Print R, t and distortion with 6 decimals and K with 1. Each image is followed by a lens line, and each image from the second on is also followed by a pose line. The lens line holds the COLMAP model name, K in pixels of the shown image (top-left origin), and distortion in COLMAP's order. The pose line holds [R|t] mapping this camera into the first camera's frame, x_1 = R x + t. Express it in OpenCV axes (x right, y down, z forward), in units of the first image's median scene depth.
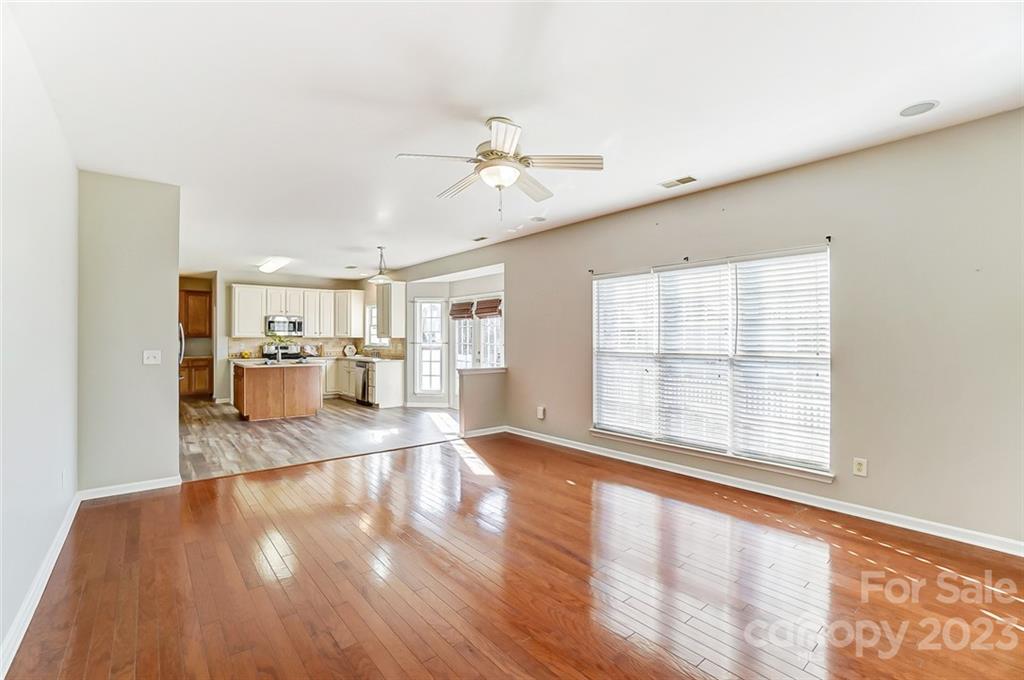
lens RADIAL K [[438.7, 0, 509.9], [0, 438.7, 337.5], [0, 0, 1]] dist [-0.054497, 0.000016]
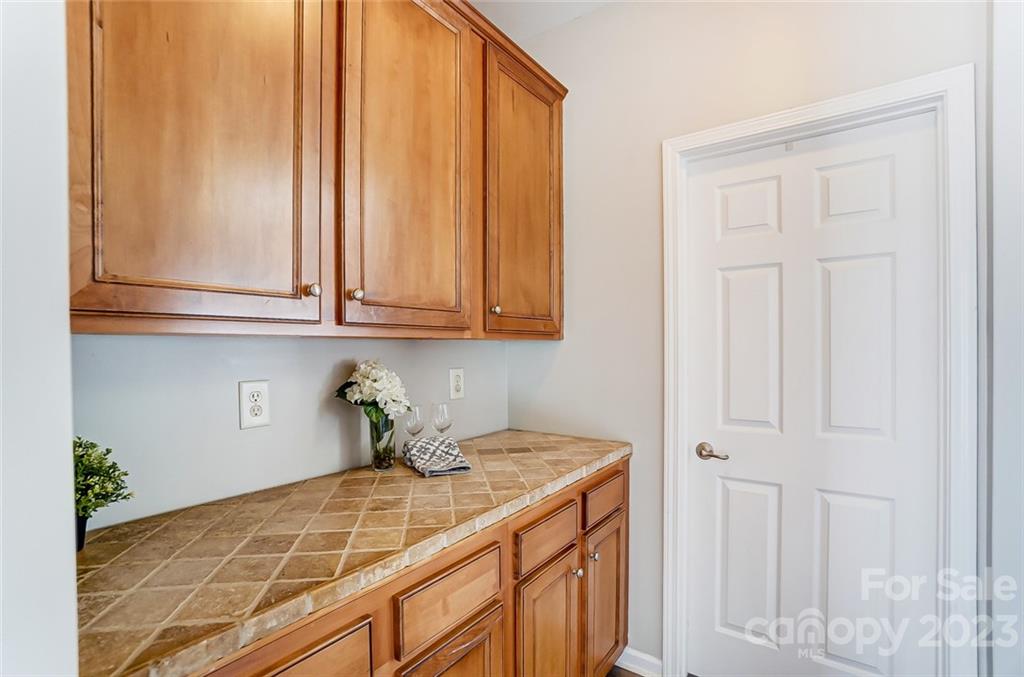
lens RADIAL K [[469.7, 0, 512.8], [0, 469.7, 348.2], [0, 0, 1]] dist [-0.019879, 0.000005]
pose [[0.971379, -0.004530, 0.237491, -0.855449], [0.001156, 0.999896, 0.014347, 0.001910], [-0.237531, -0.013662, 0.971284, 0.896914]]
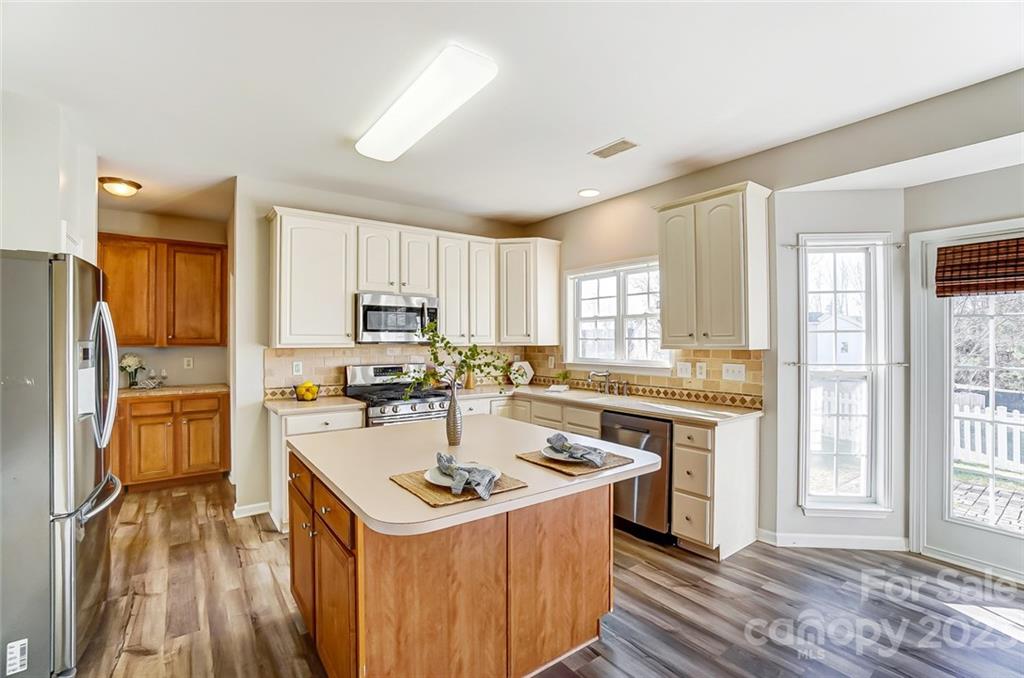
lens RADIAL K [[458.0, 0, 511.9], [0, 458.0, 337.5], [0, 0, 1]] dist [-0.067124, 0.025911]
pose [[0.998123, -0.002873, -0.061179, -0.404715], [0.002823, 0.999996, -0.000911, -0.008529], [0.061181, 0.000737, 0.998126, 0.601285]]
